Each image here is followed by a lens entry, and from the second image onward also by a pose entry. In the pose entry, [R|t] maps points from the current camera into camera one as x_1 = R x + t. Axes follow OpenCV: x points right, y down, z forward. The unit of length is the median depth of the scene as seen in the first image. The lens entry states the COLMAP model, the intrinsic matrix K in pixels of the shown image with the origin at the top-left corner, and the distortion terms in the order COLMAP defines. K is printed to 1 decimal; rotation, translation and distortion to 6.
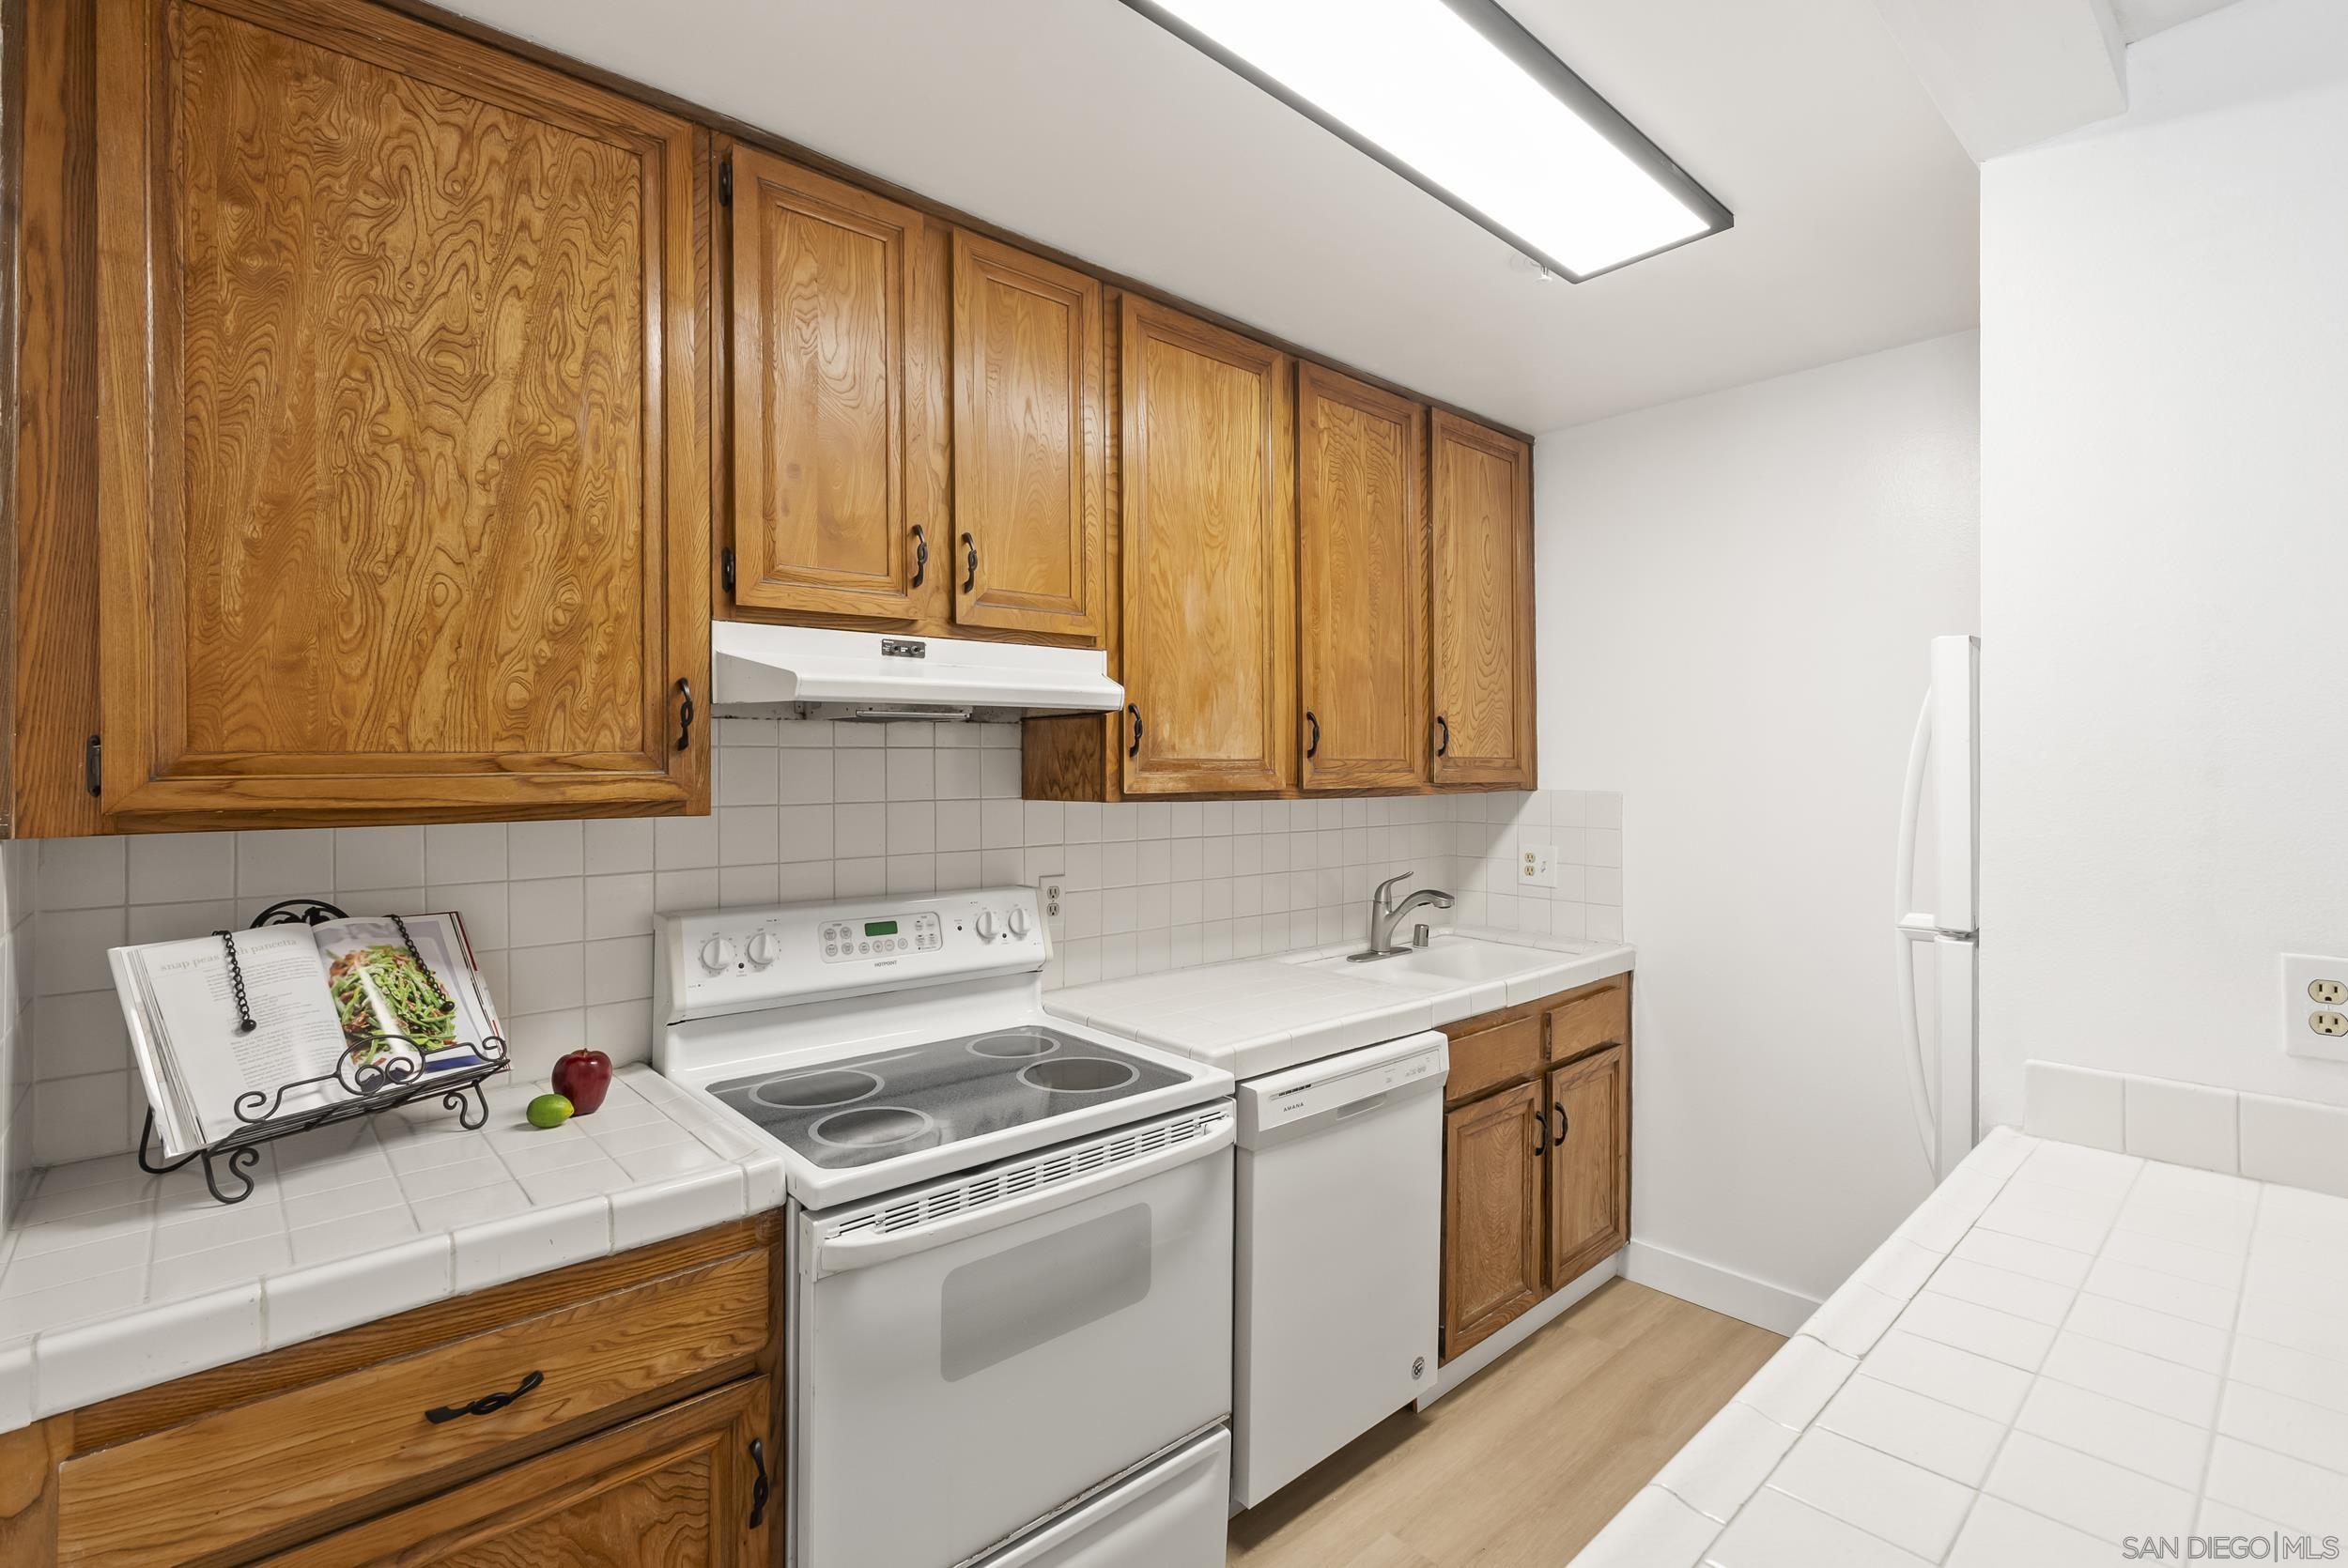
lens RADIAL K [[1061.6, 0, 1173.9], [0, 1061.6, 760.0], [0, 0, 1]] dist [-0.003795, 0.001402]
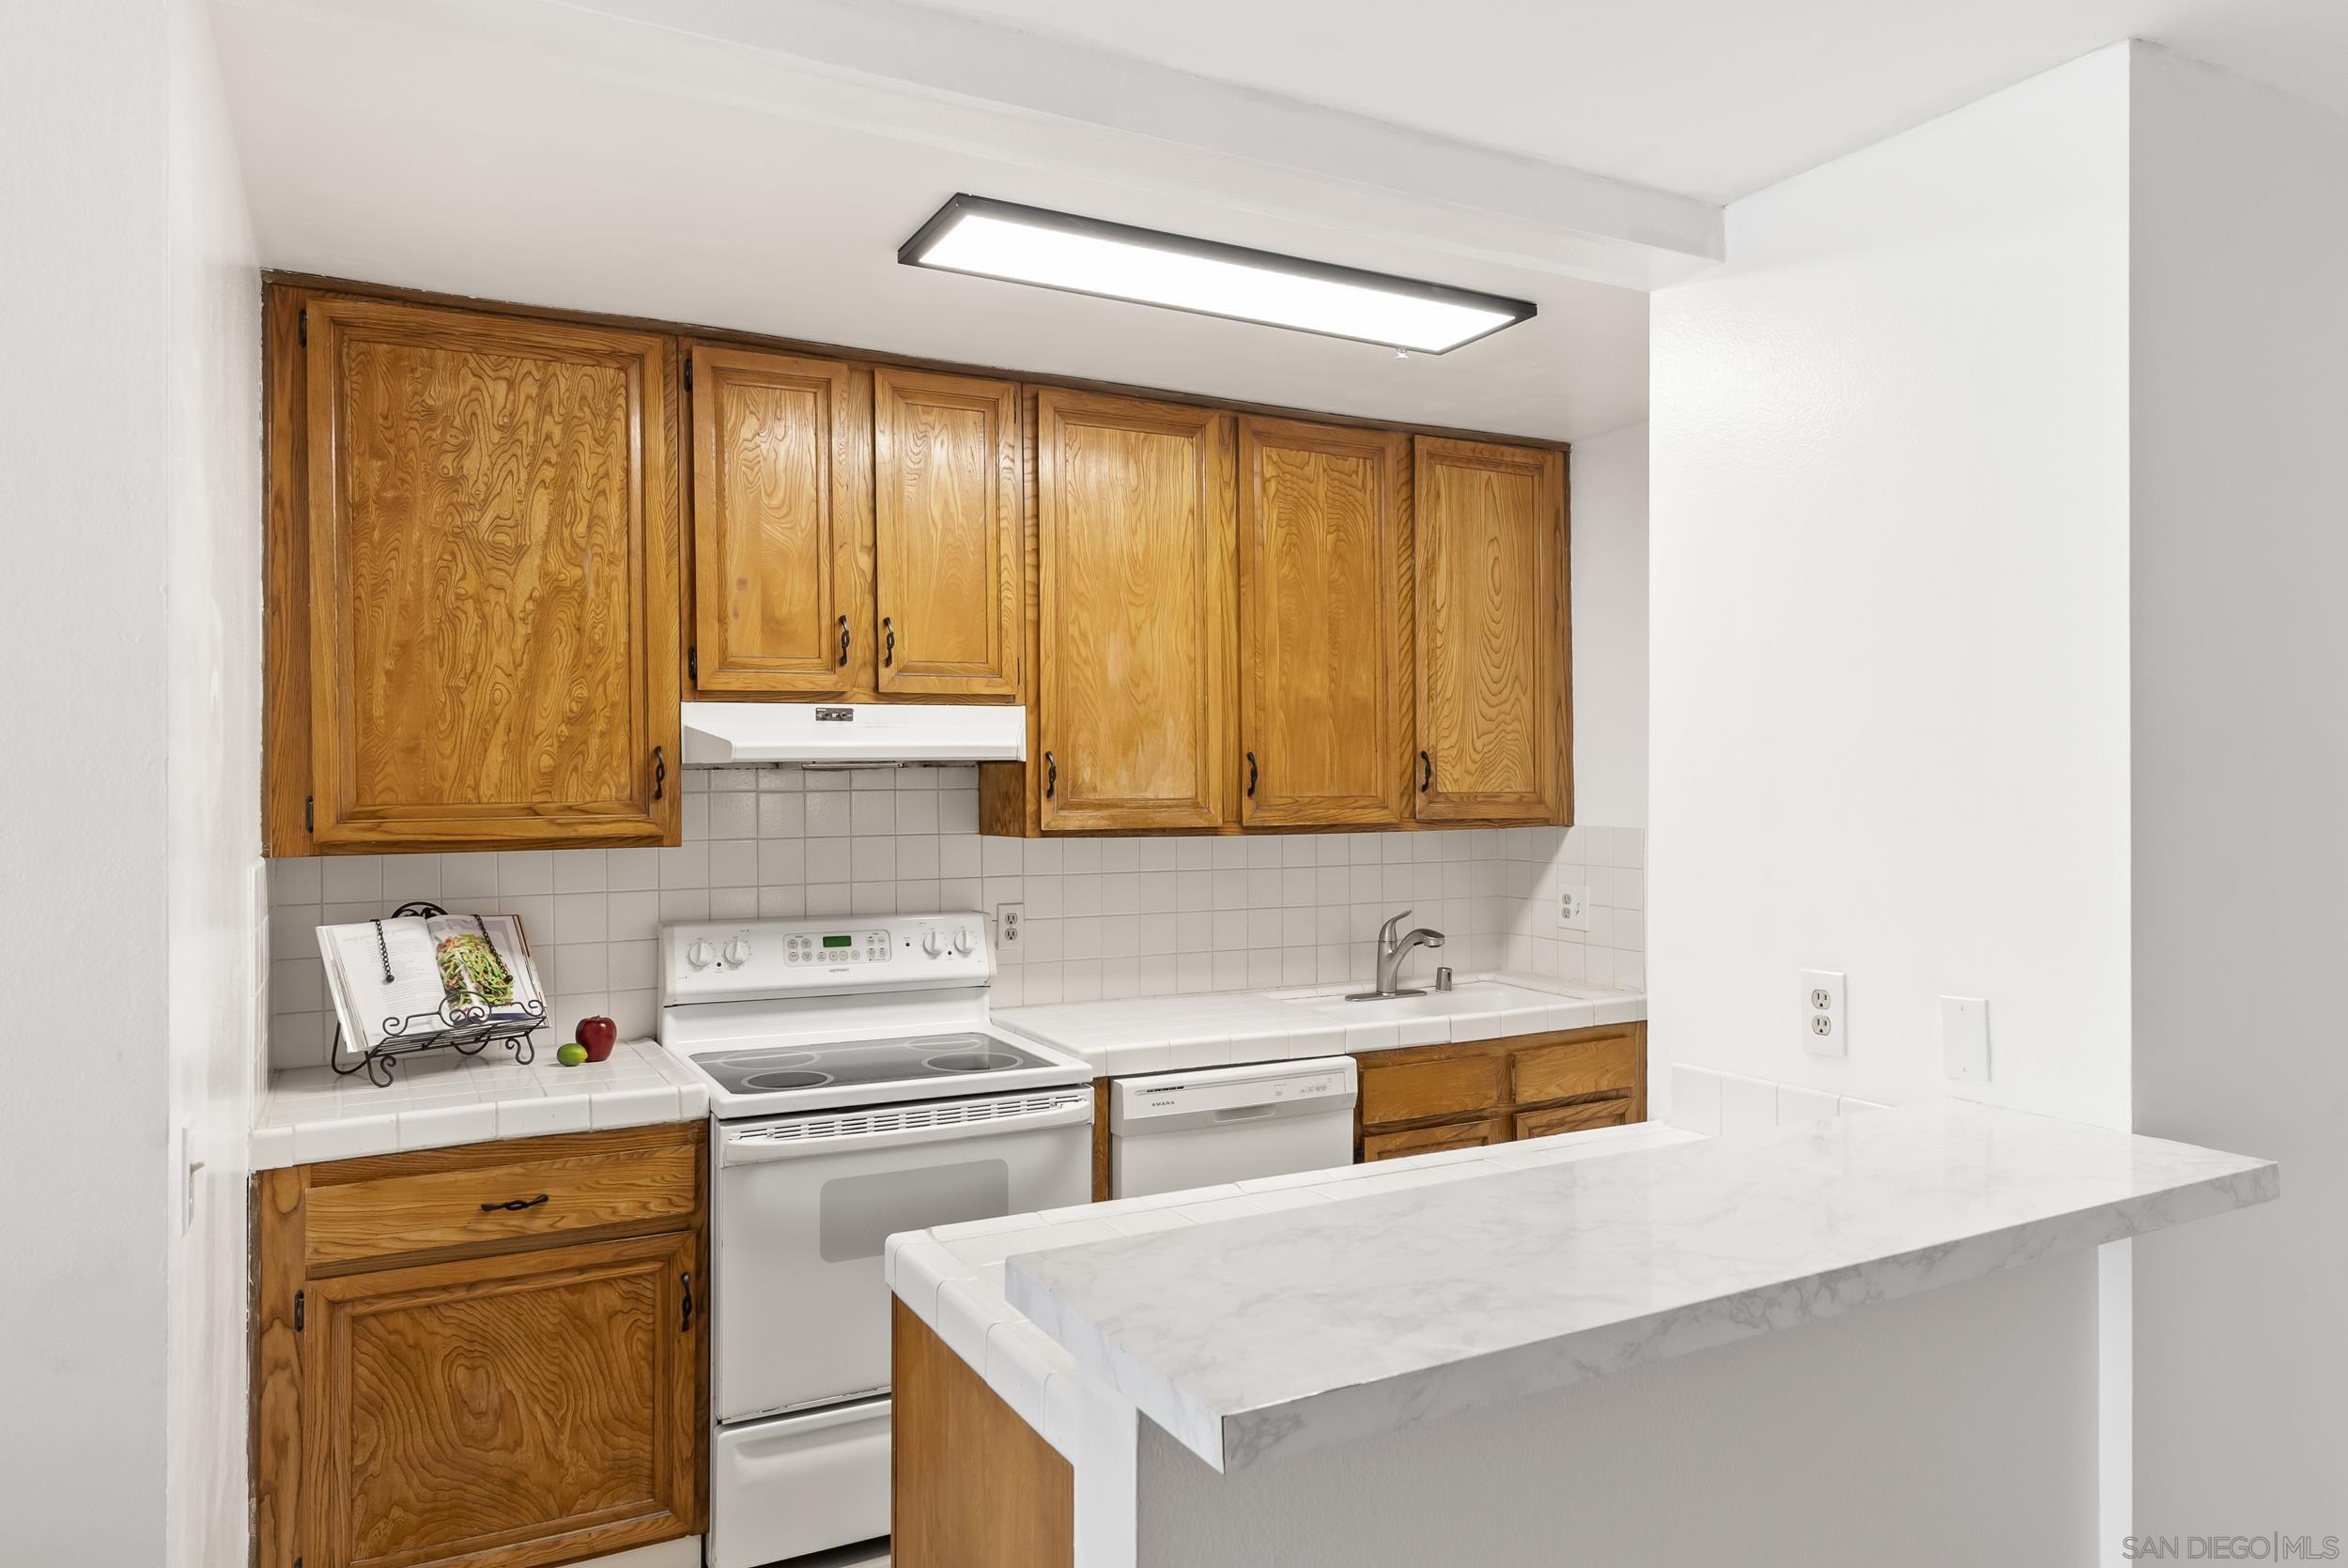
lens RADIAL K [[1511.6, 0, 1179.4], [0, 1511.6, 781.8], [0, 0, 1]] dist [0.002706, -0.003814]
pose [[0.971087, -0.003484, -0.238702, 0.658129], [0.004985, 0.999971, 0.005685, -0.039443], [0.238675, -0.006710, 0.971076, -0.737953]]
